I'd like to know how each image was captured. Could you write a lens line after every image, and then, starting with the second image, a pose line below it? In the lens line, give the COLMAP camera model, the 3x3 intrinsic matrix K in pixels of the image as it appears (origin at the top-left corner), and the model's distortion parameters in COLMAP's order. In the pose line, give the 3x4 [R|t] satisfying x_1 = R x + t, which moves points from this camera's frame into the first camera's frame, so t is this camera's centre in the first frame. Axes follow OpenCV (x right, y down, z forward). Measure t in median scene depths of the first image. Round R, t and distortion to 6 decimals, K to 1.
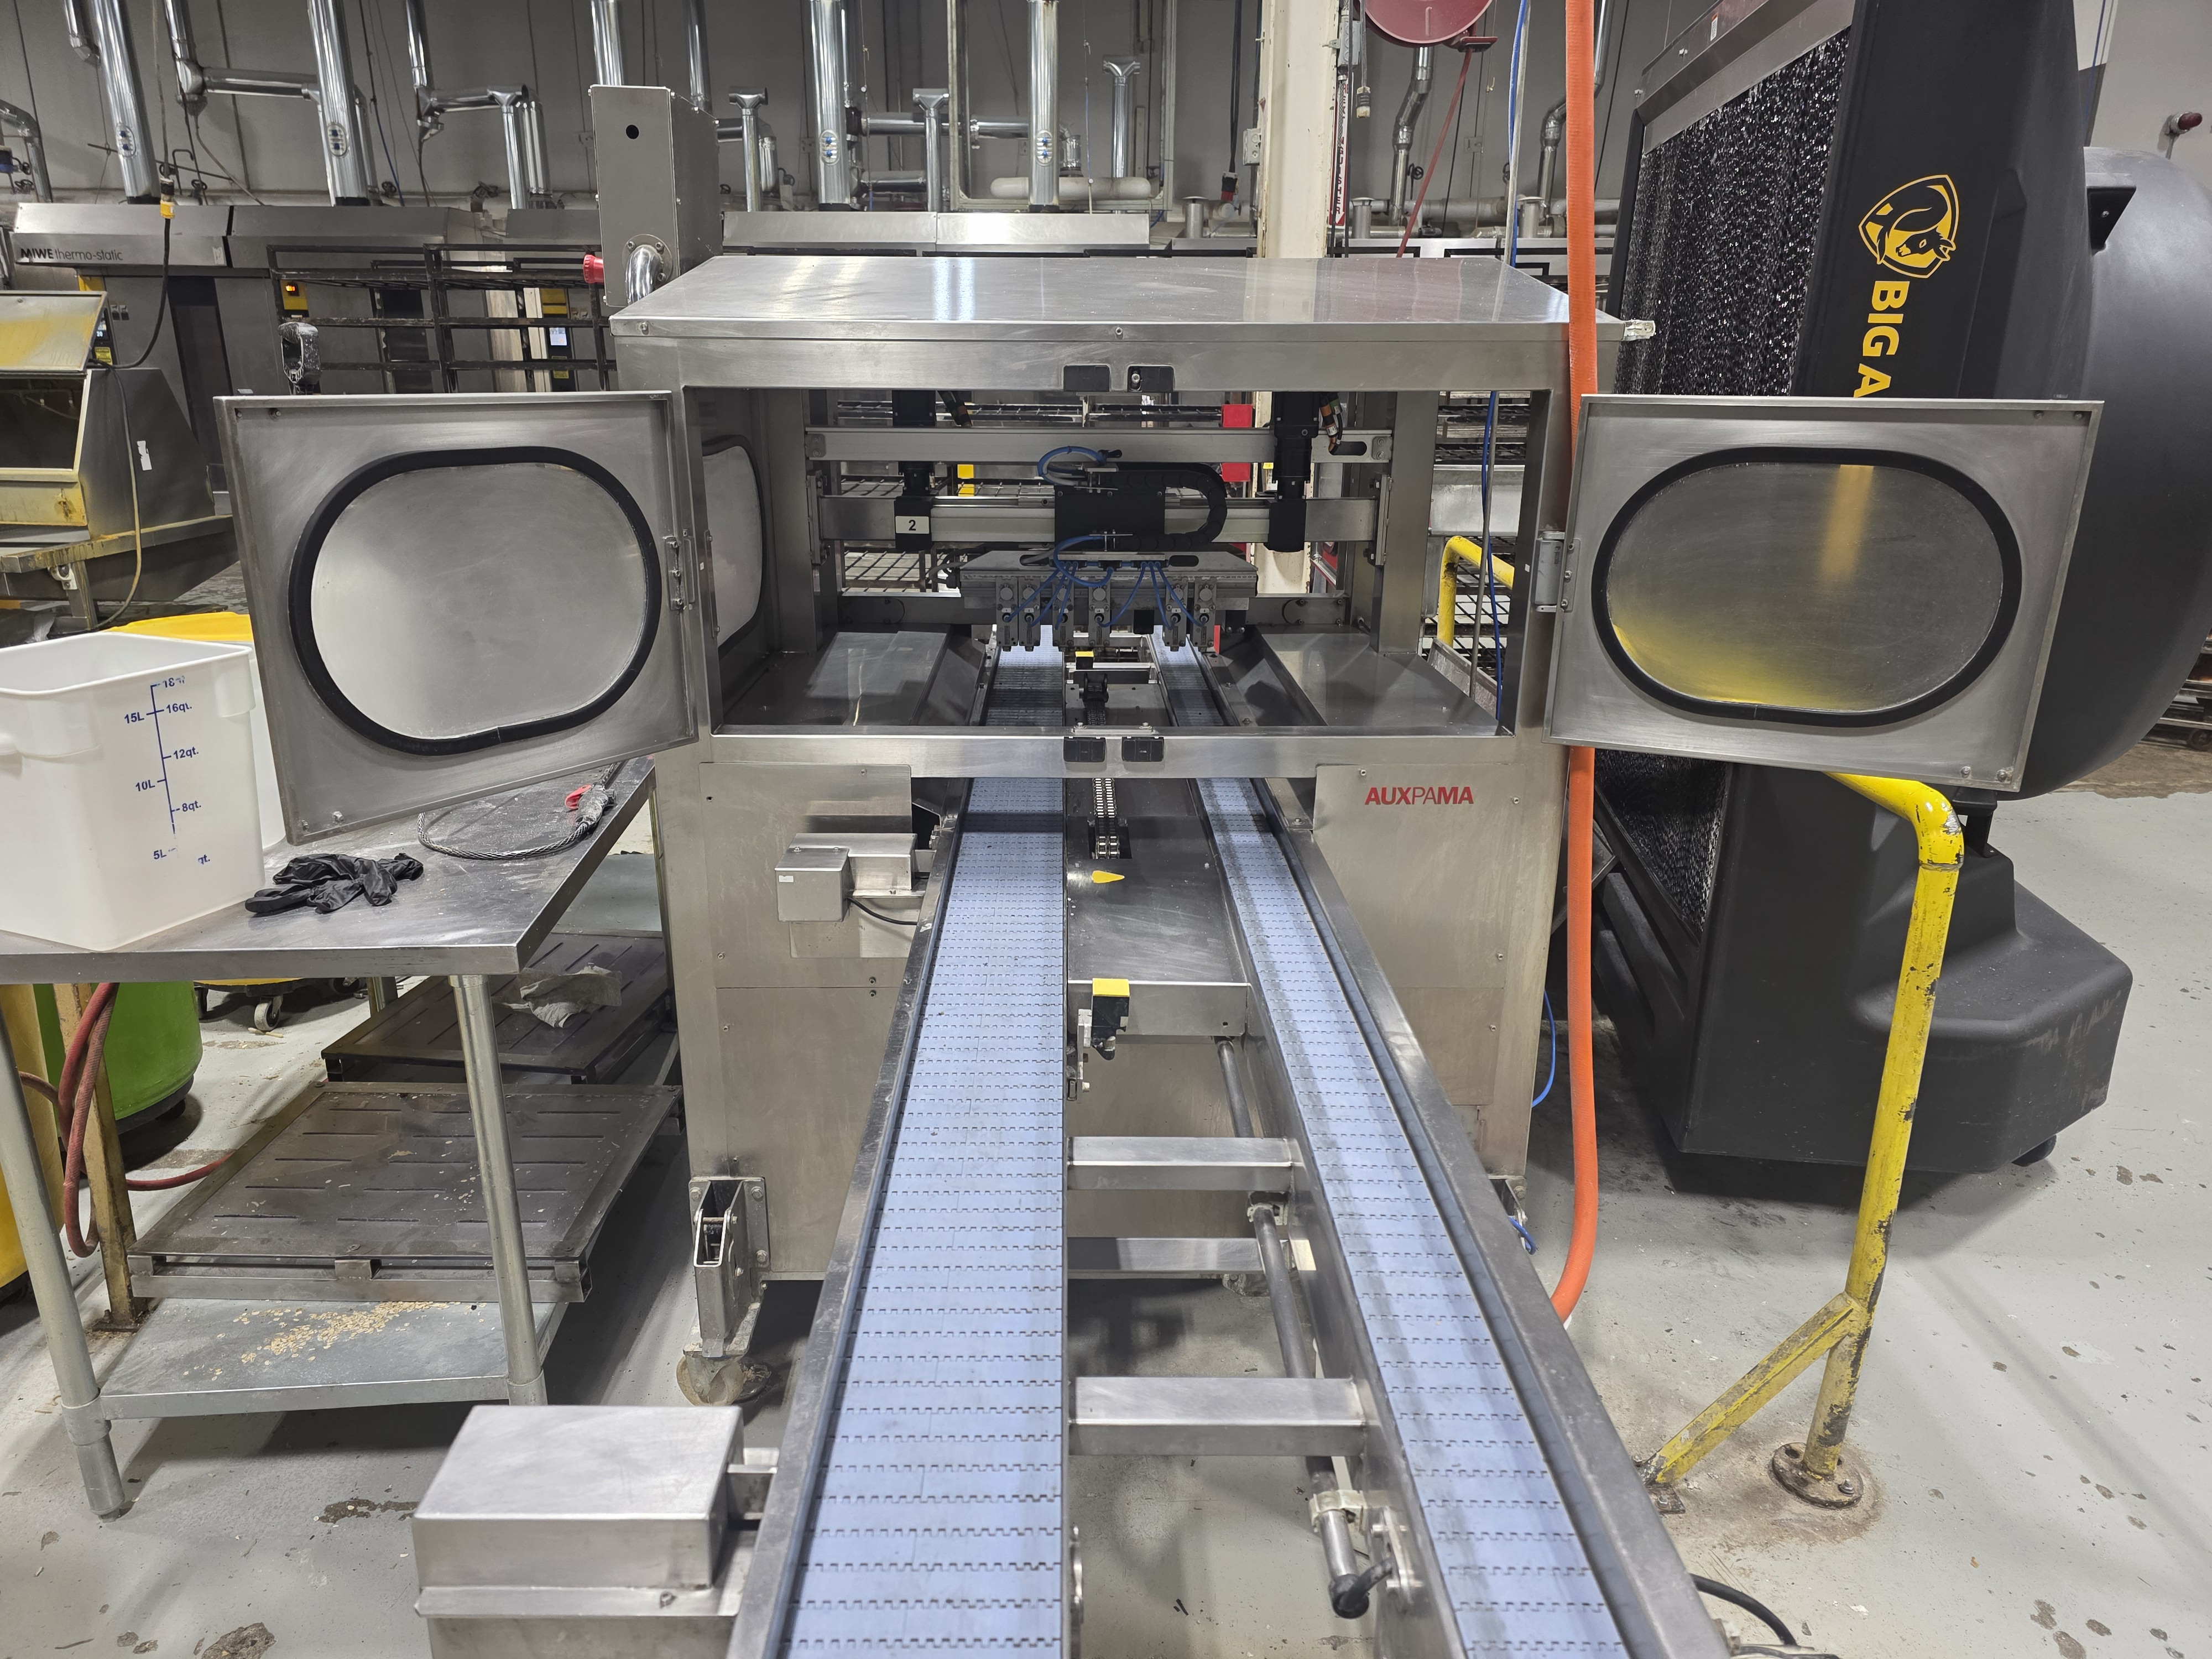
lens RADIAL K [[1485.0, 0, 1101.9], [0, 1485.0, 843.7], [0, 0, 1]] dist [0.031725, 0.001137]
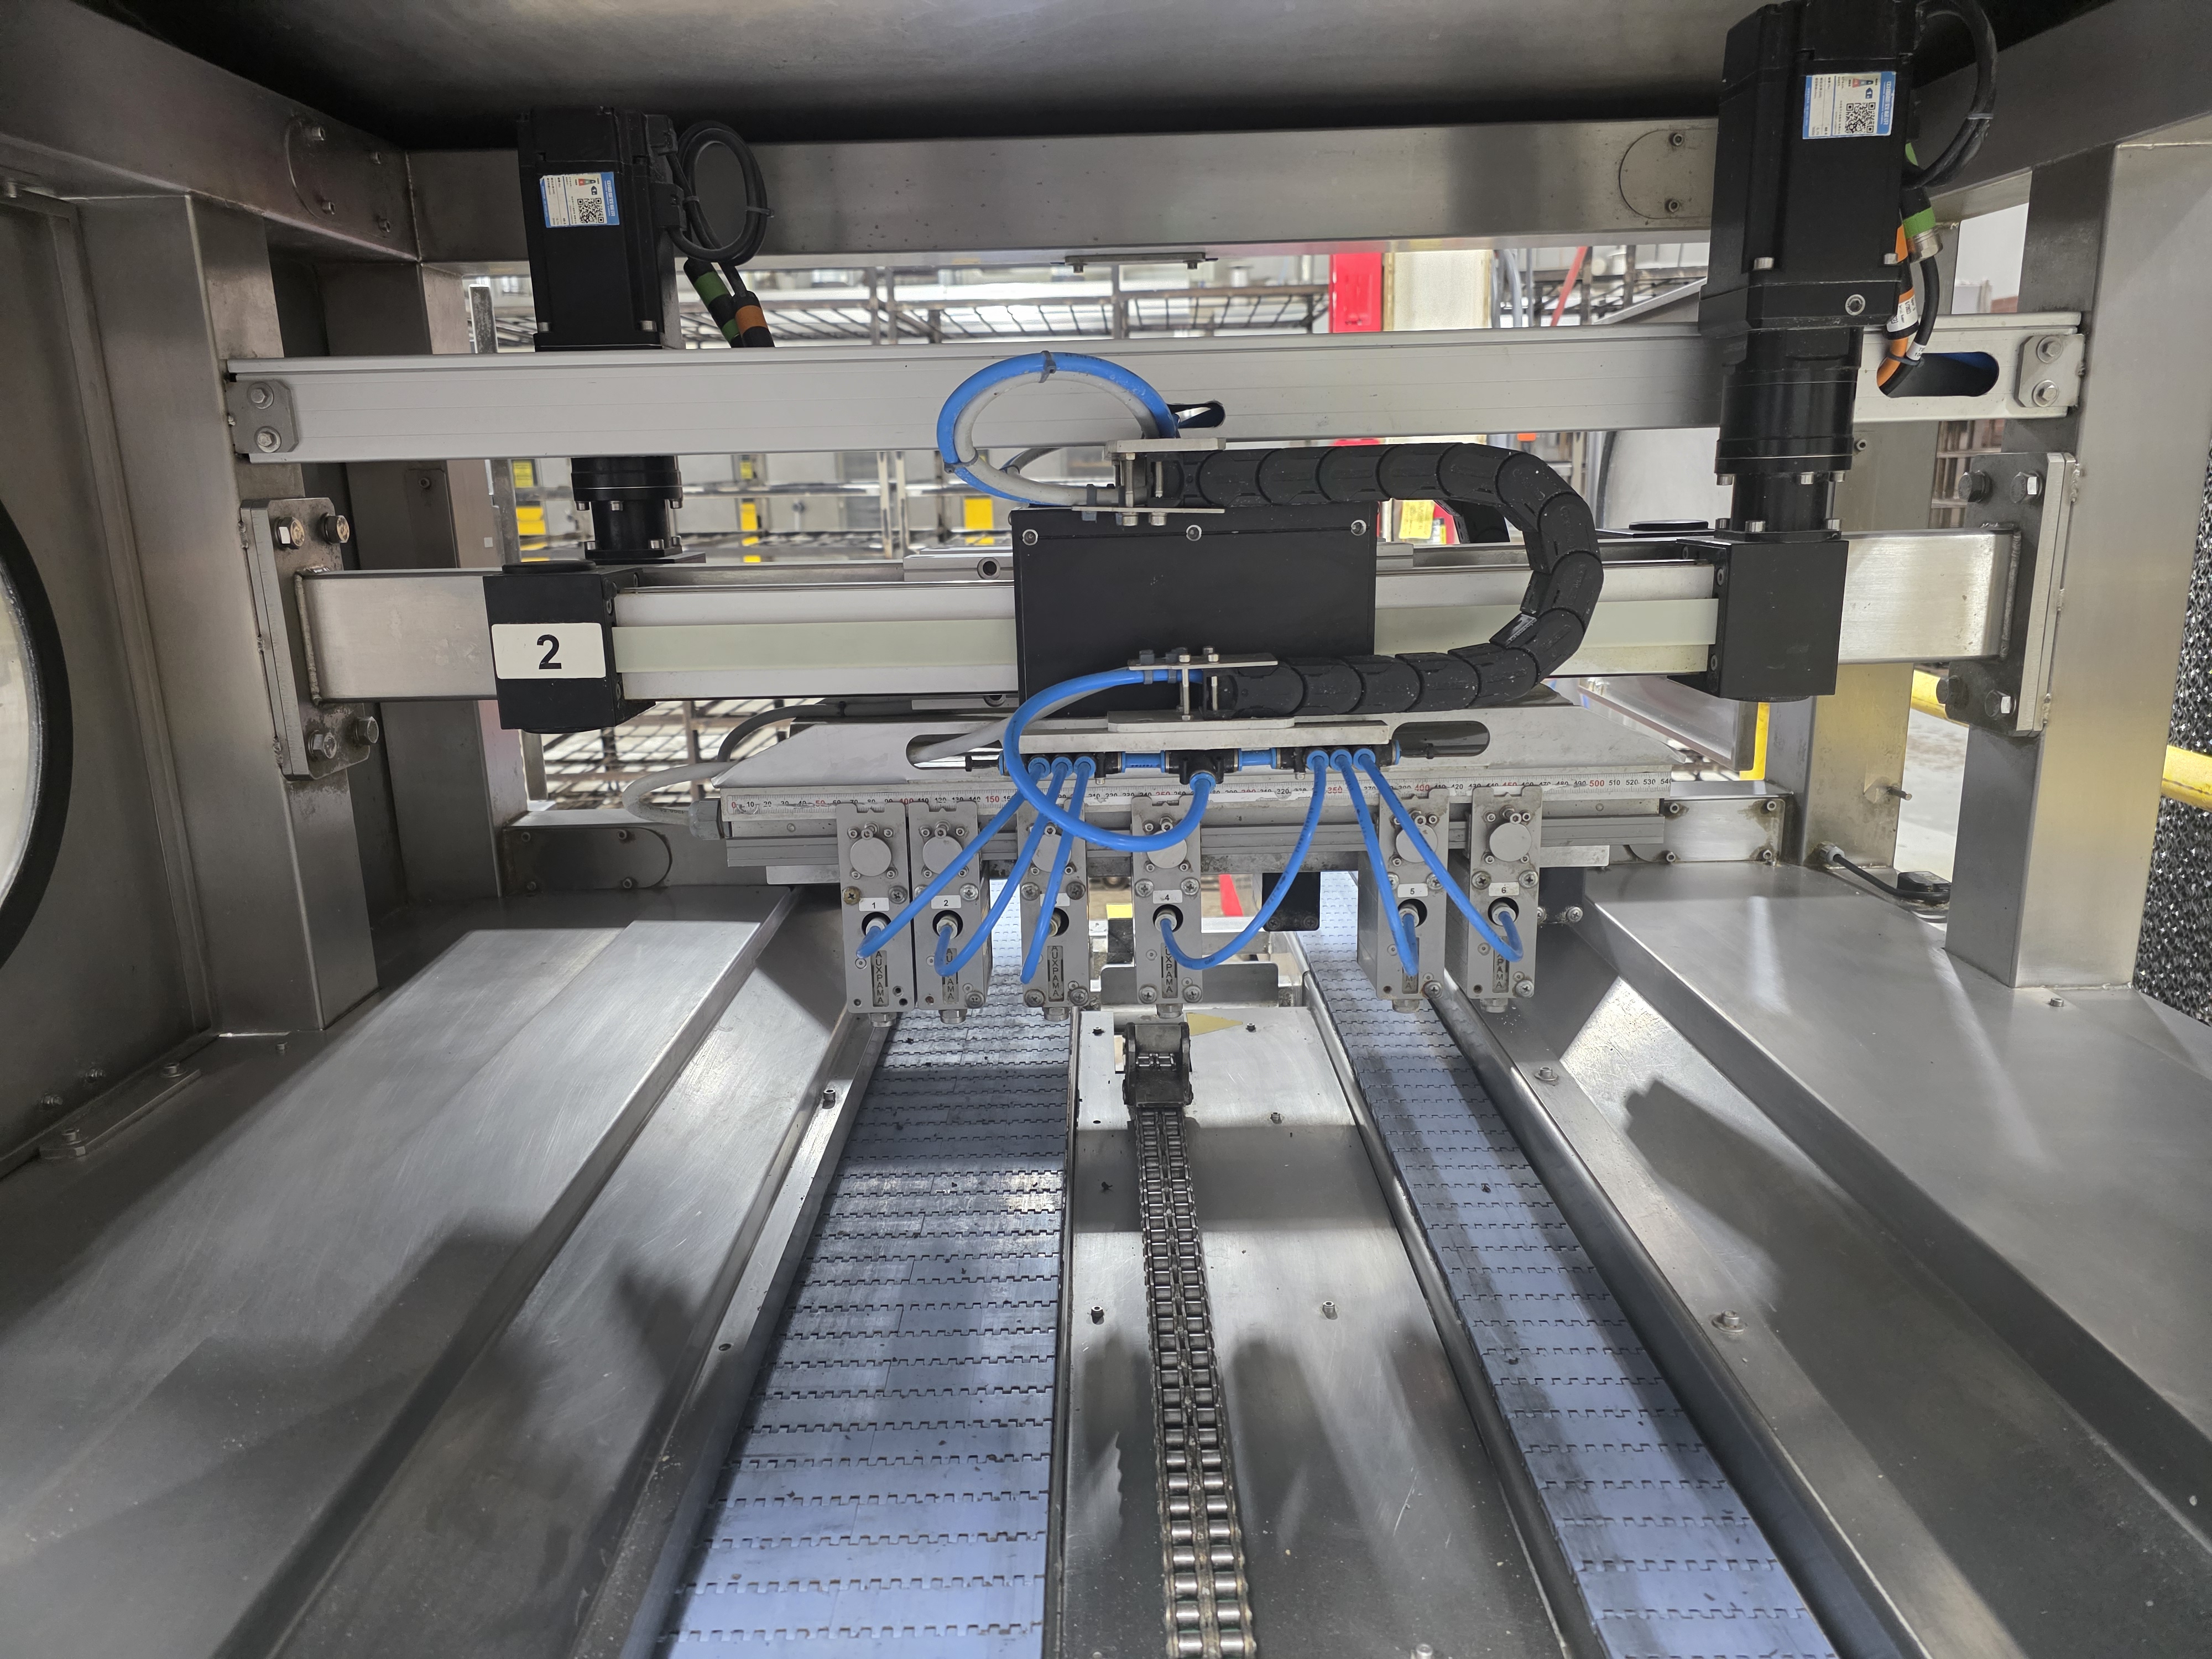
lens RADIAL K [[1485.0, 0, 1114.1], [0, 1485.0, 812.6], [0, 0, 1]] dist [0.031725, 0.001137]
pose [[0.999510, -0.022033, -0.022240, -0.005954], [0.020160, 0.996493, -0.081206, -0.150912], [0.023951, 0.080718, 0.996449, 0.689857]]
